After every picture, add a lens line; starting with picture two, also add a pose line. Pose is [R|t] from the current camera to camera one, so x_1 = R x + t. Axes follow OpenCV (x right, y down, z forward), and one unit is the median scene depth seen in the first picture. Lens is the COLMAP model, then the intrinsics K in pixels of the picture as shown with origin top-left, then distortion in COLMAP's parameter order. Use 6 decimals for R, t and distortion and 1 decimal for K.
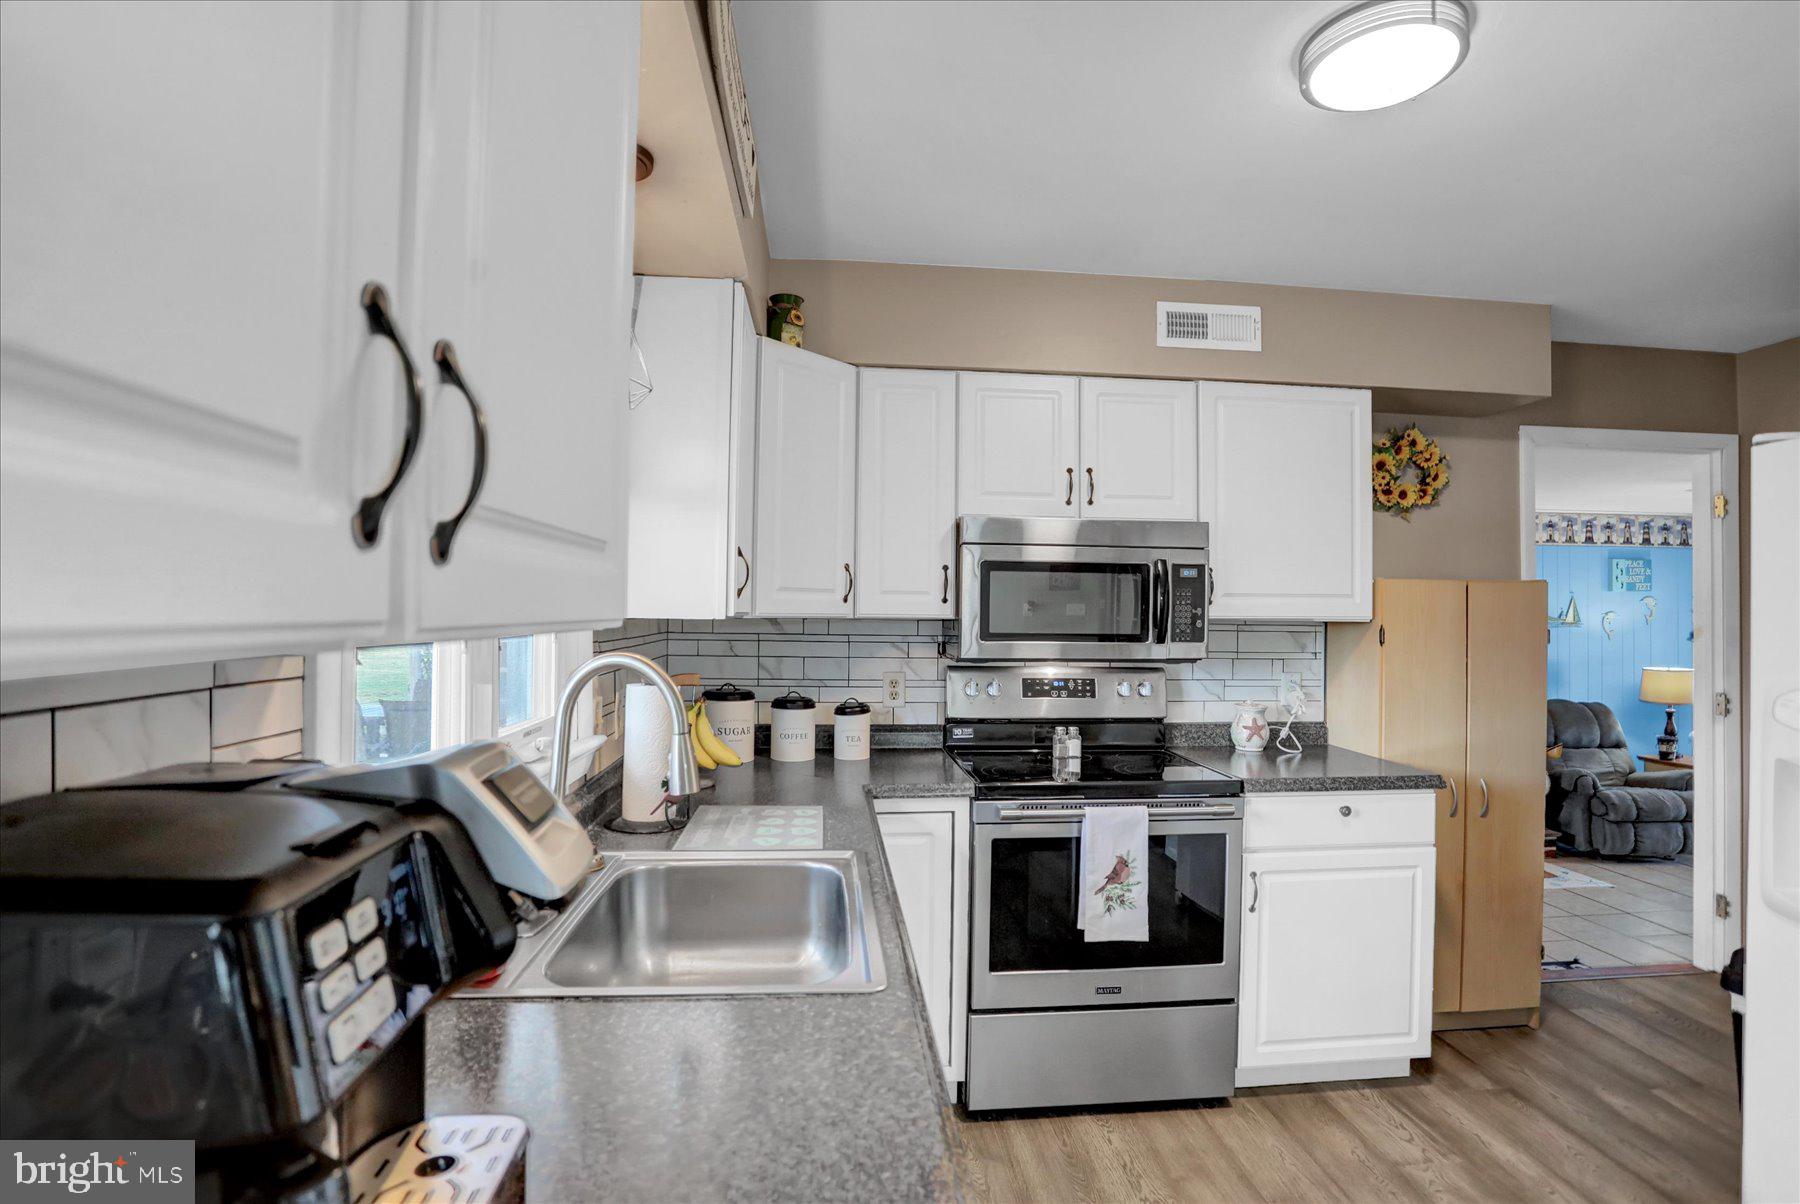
lens RADIAL K [[885.3, 0, 914.1], [0, 885.3, 600.3], [0, 0, 1]] dist [-0.046346, 0.009142]
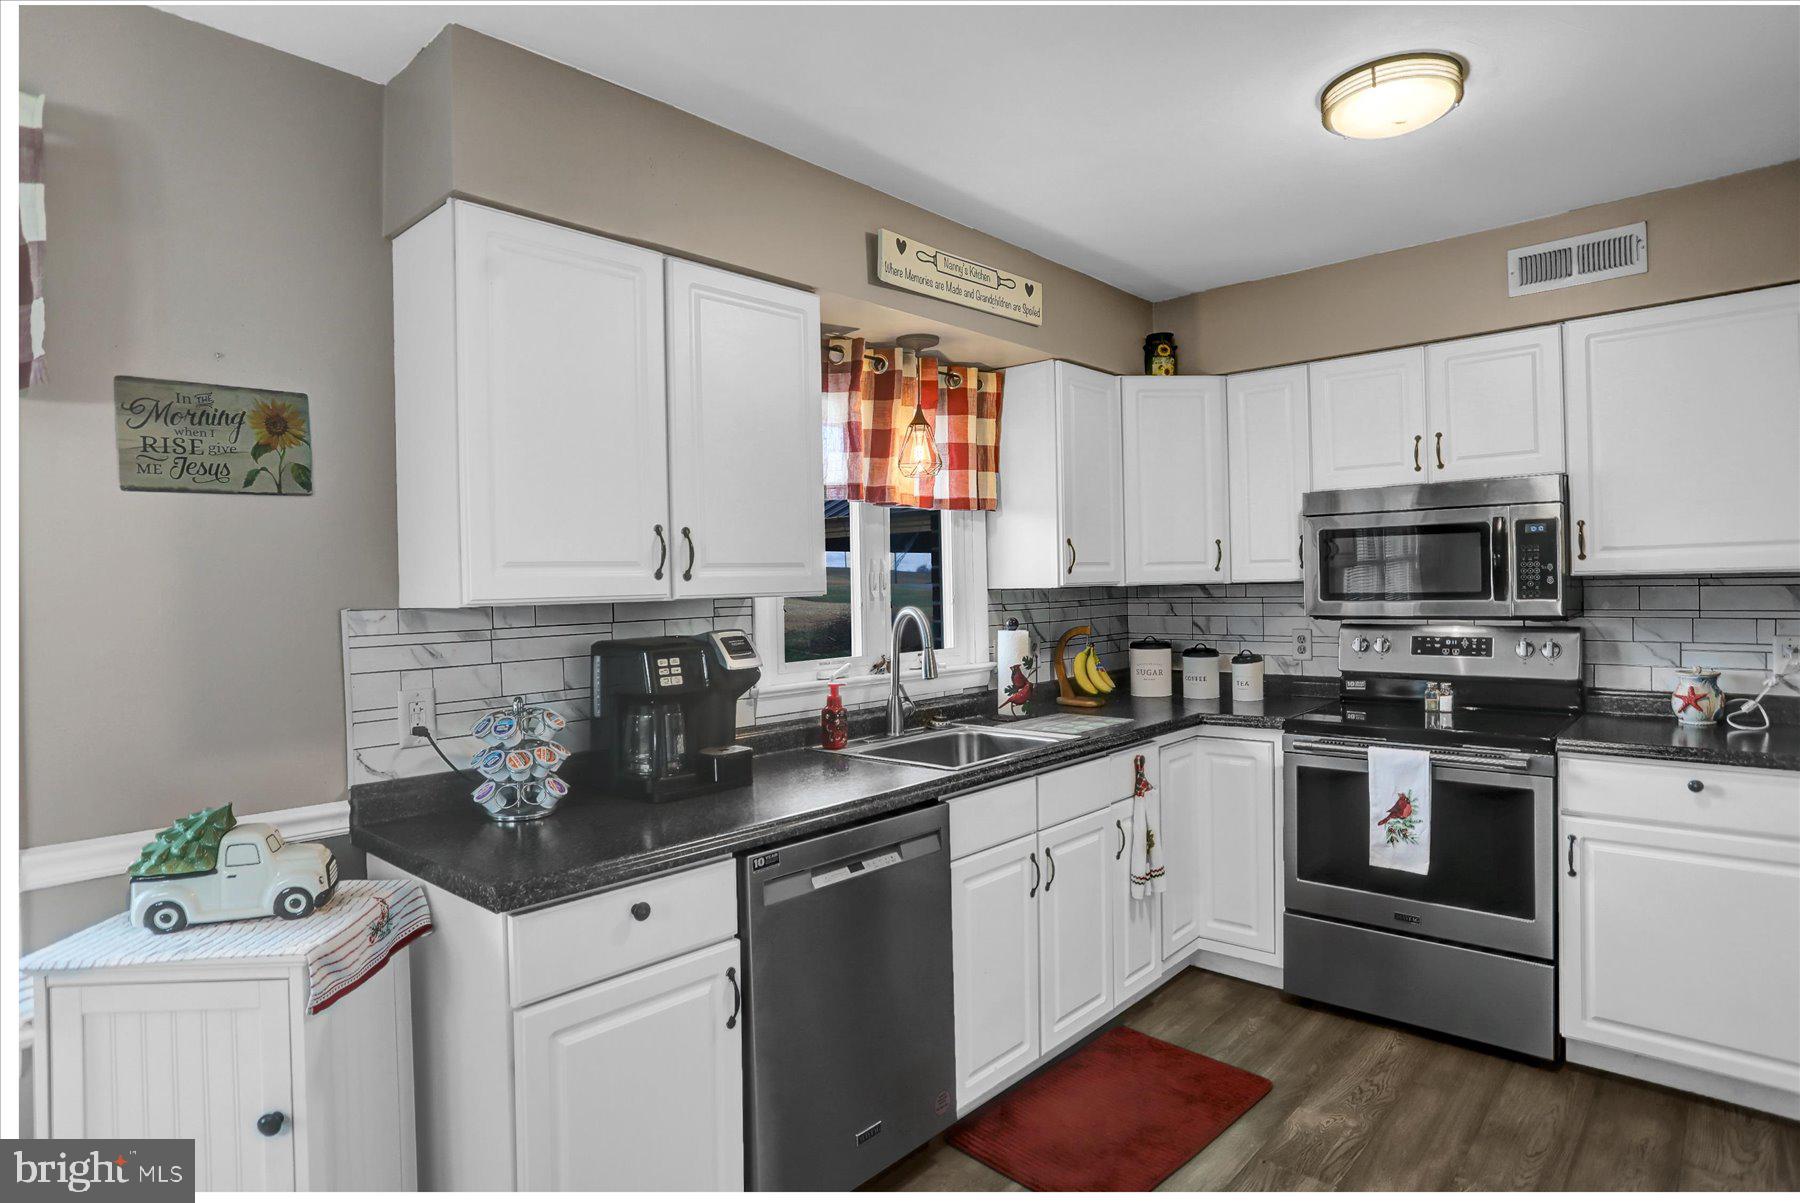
lens RADIAL K [[989.8, 0, 907.6], [0, 989.8, 589.0], [0, 0, 1]] dist [-0.031734, 0.002560]
pose [[0.667371, -0.020568, -0.744441, 0.656587], [0.038458, 0.999237, 0.006868, 0.001640], [0.743732, -0.033214, 0.667652, -0.241382]]
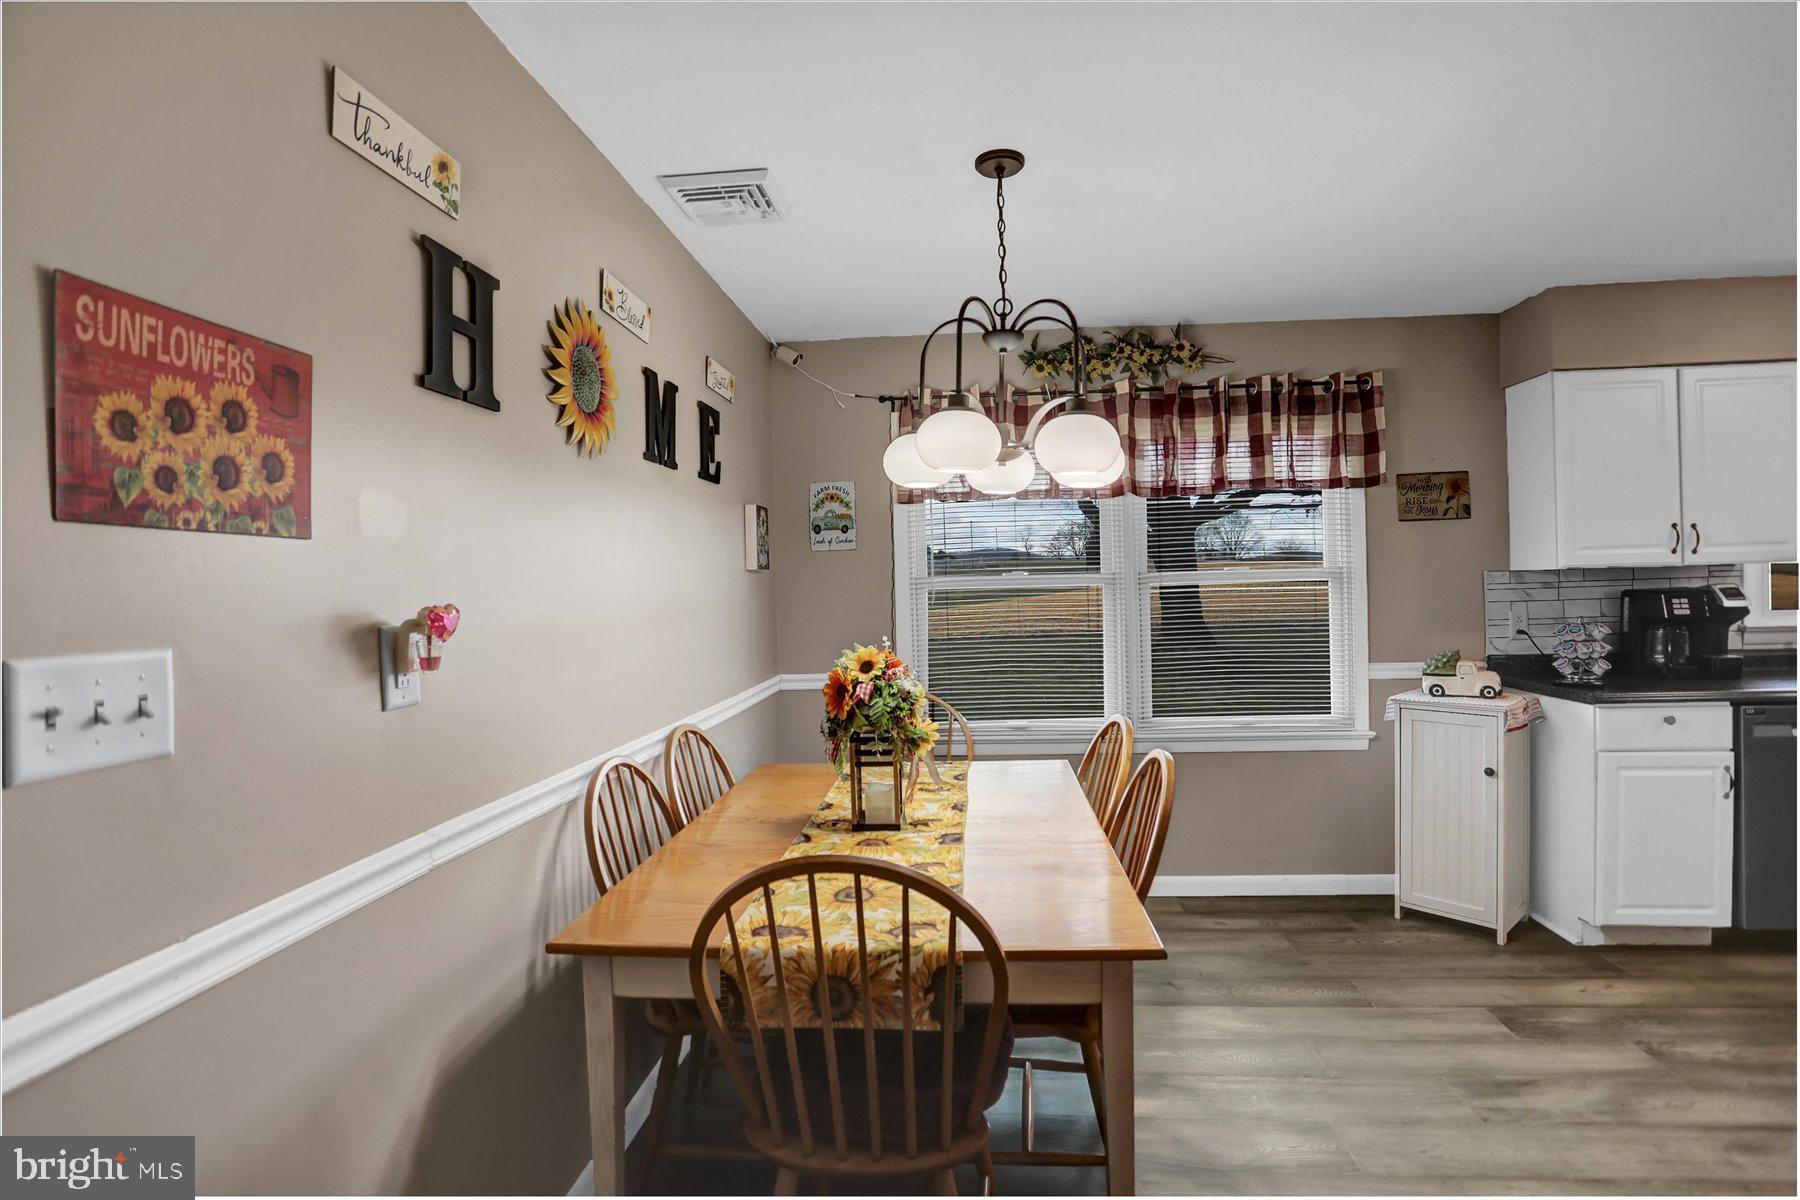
lens RADIAL K [[862.1, 0, 899.4], [0, 862.1, 600.7], [0, 0, 1]] dist [-0.051449, 0.016577]
pose [[-0.187221, 0.010492, -0.982262, 1.333958], [0.037580, 0.999287, 0.003511, 0.013364], [0.981599, -0.036256, -0.187482, -0.742293]]
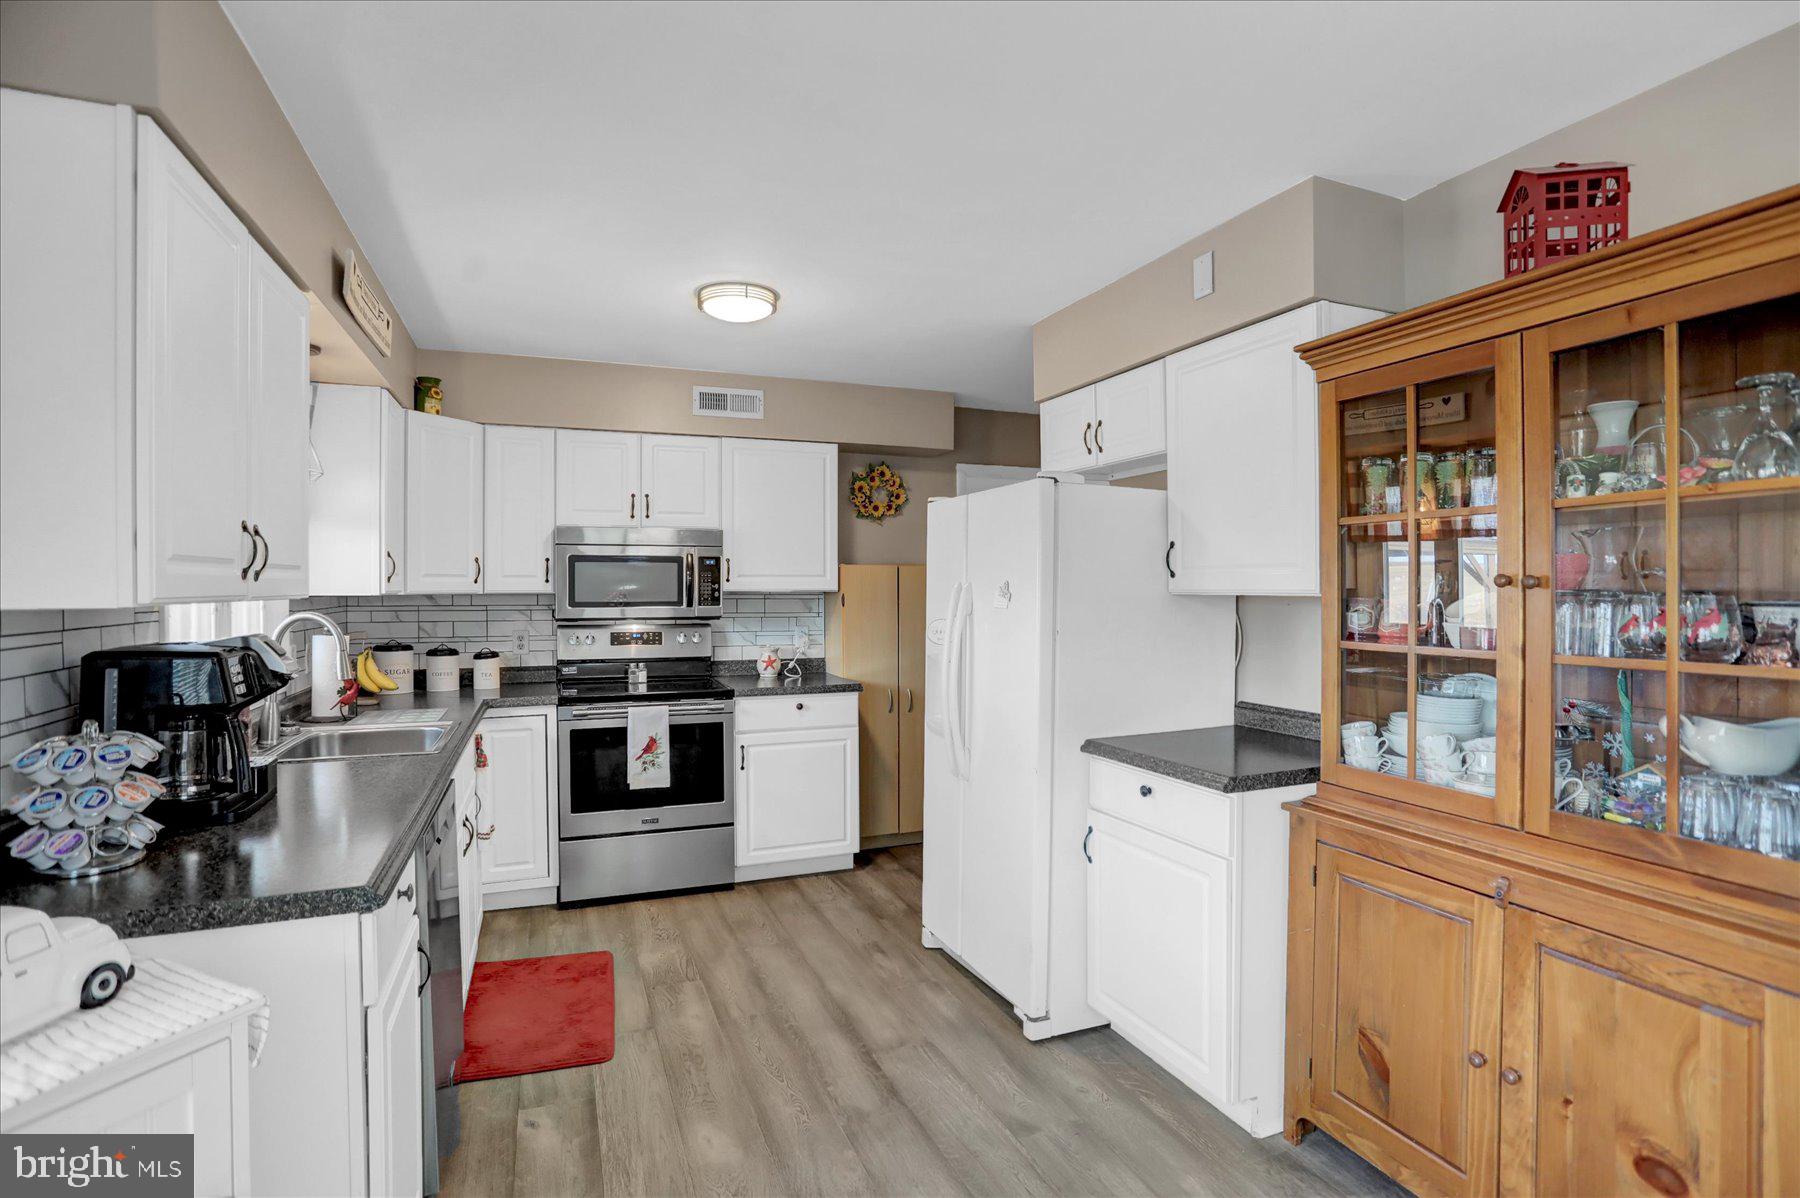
lens RADIAL K [[885.3, 0, 894.3], [0, 885.3, 598.9], [0, 0, 1]] dist [-0.046346, 0.009142]
pose [[0.963851, -0.015344, 0.266000, 0.210396], [0.007887, 0.999546, 0.029078, -0.008942], [-0.266325, -0.025929, 0.963534, -0.618895]]
